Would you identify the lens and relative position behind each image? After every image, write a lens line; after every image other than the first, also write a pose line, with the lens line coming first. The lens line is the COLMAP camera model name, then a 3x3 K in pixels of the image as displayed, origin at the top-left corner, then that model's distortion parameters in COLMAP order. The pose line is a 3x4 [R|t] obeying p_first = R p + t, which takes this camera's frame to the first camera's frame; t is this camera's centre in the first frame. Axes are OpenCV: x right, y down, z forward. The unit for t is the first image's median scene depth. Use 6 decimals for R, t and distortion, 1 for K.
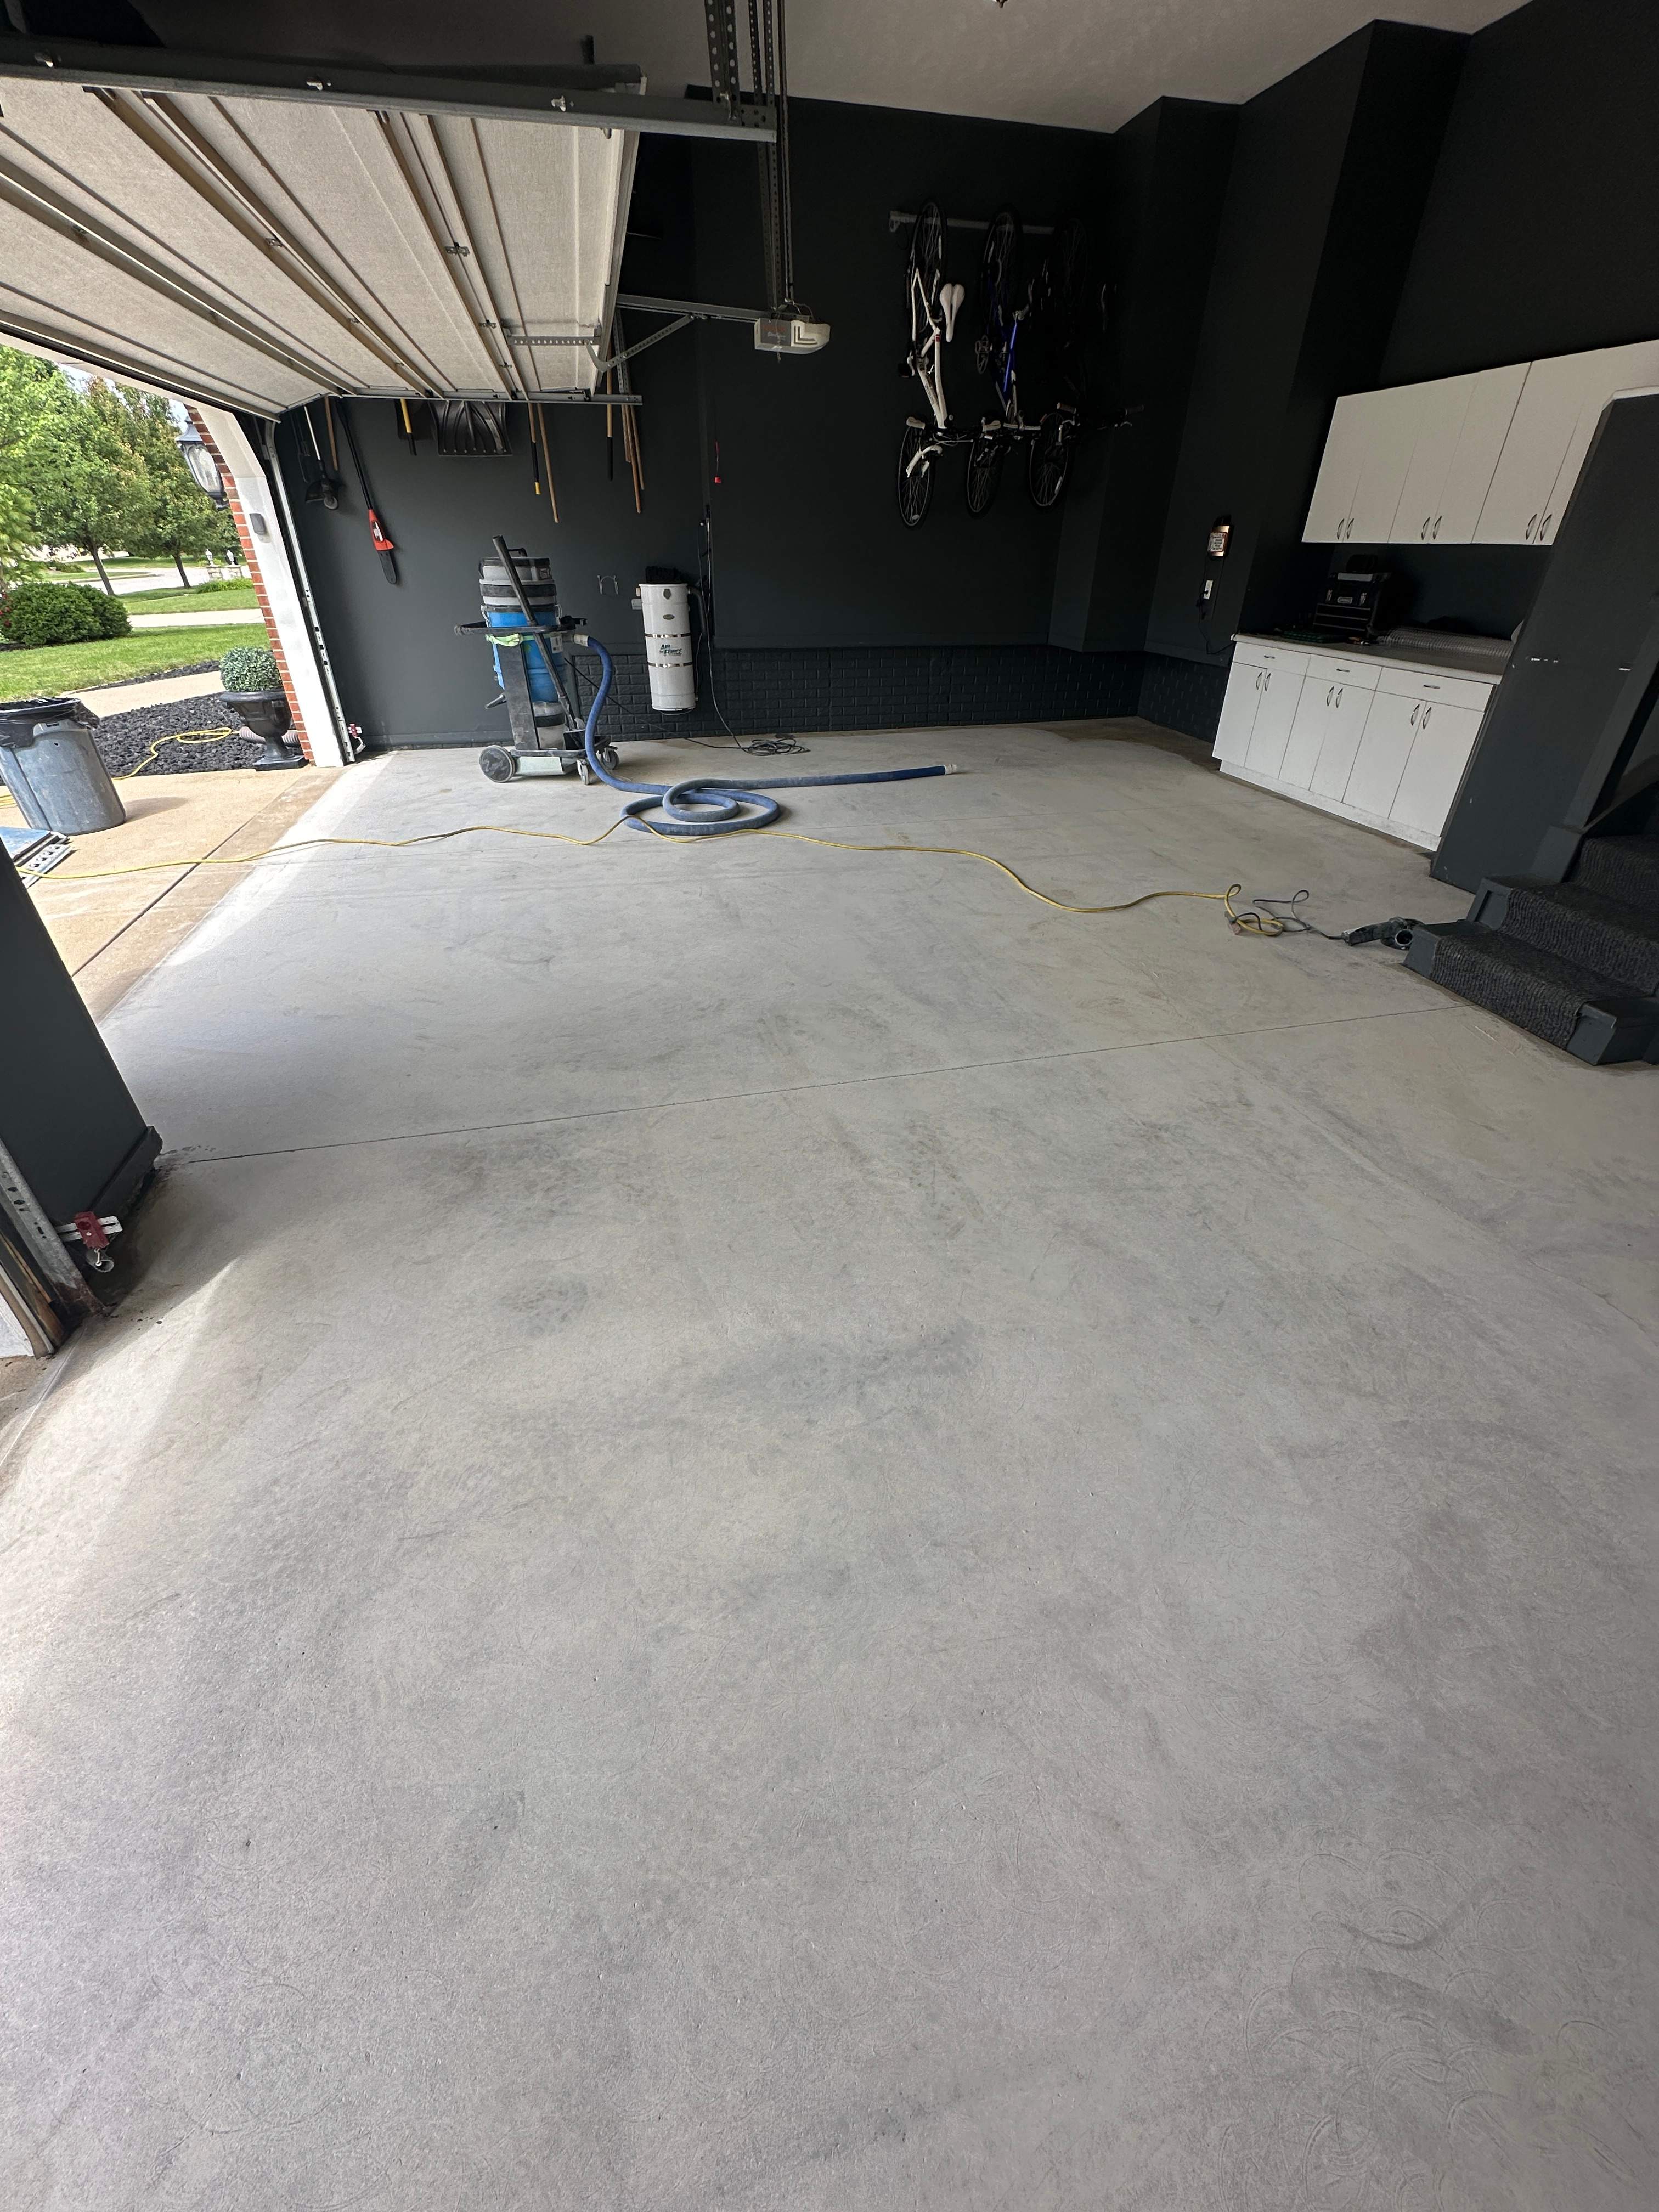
lens RADIAL K [[878.6, 0, 829.5], [0, 878.6, 1106.0], [0, 0, 1]] dist [-0.002951, -0.000280]
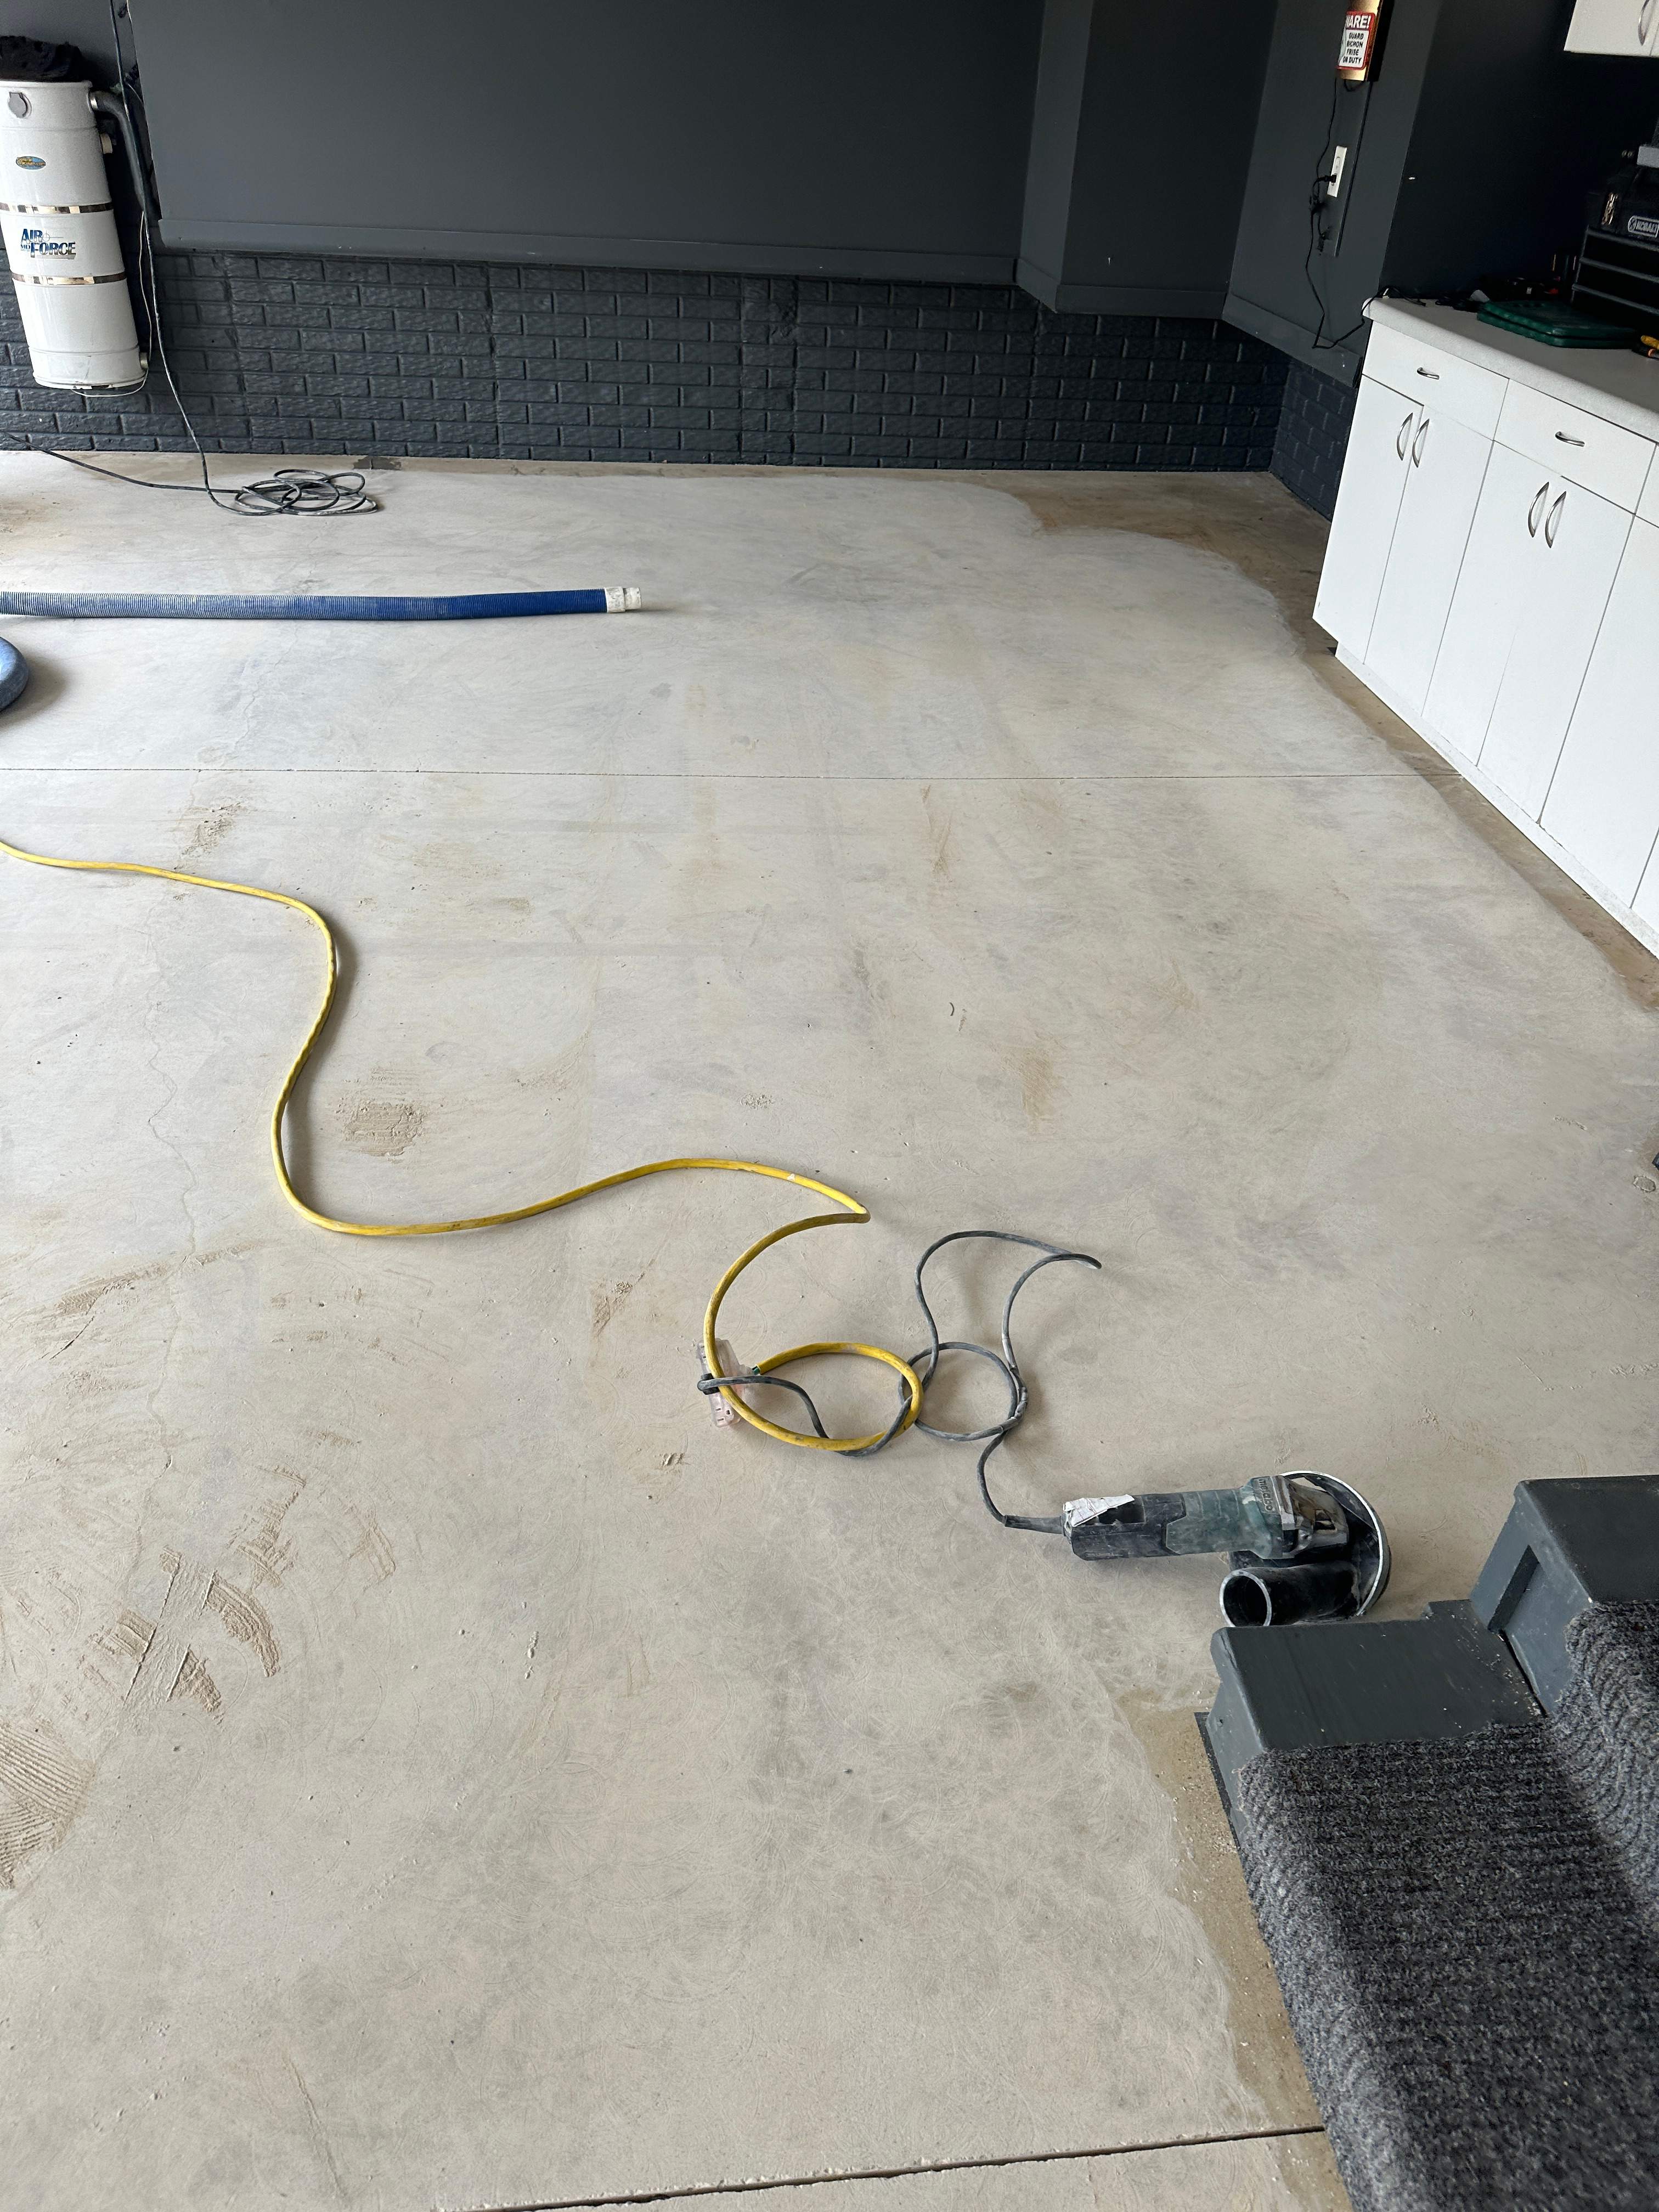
lens RADIAL K [[1568.8, 0, 838.3], [0, 1568.8, 1097.0], [0, 0, 1]] dist [0.025462, -0.024763]
pose [[0.990132, 0.109801, -0.087082, 0.574305], [-0.107907, 0.993816, 0.026180, -0.344878], [0.089418, -0.016525, 0.995857, 0.549100]]
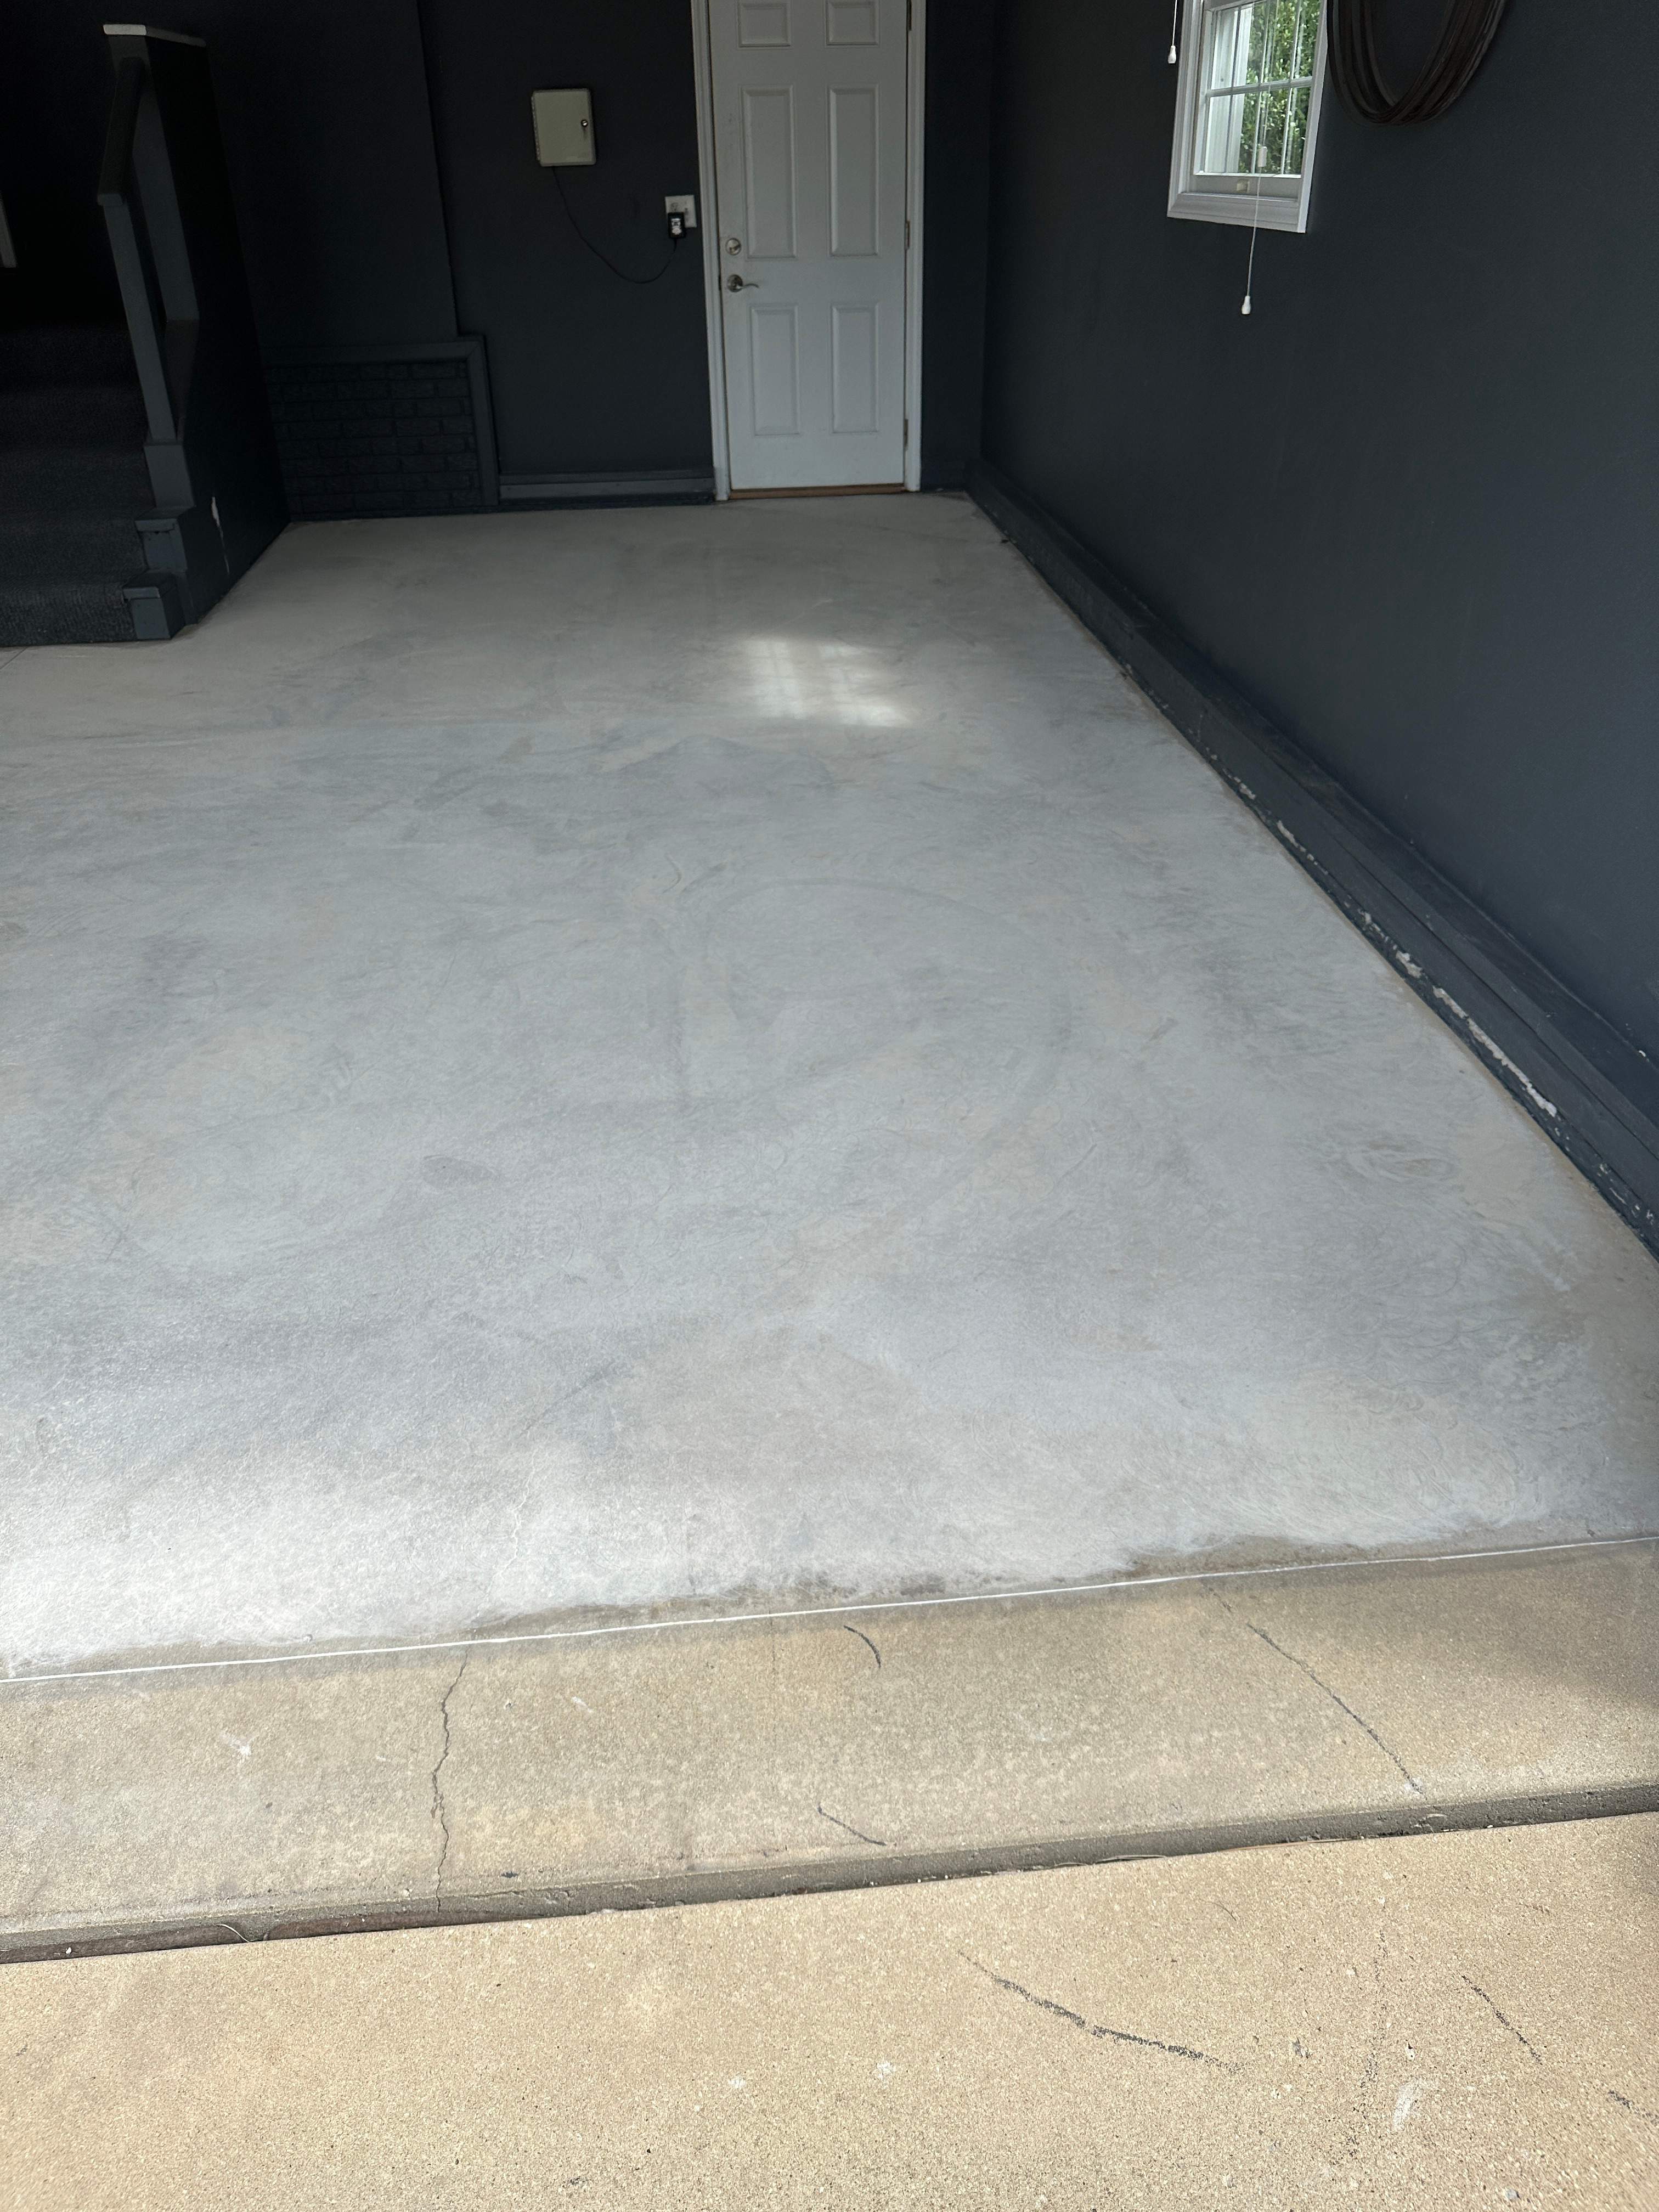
lens RADIAL K [[1571.1, 0, 818.1], [0, 1571.1, 1090.3], [0, 0, 1]] dist [0.050787, -0.074055]
pose [[0.148245, -0.510676, 0.846896, -0.690295], [0.556236, 0.751120, 0.355557, 0.091658], [-0.817695, 0.418365, 0.395407, -0.099566]]
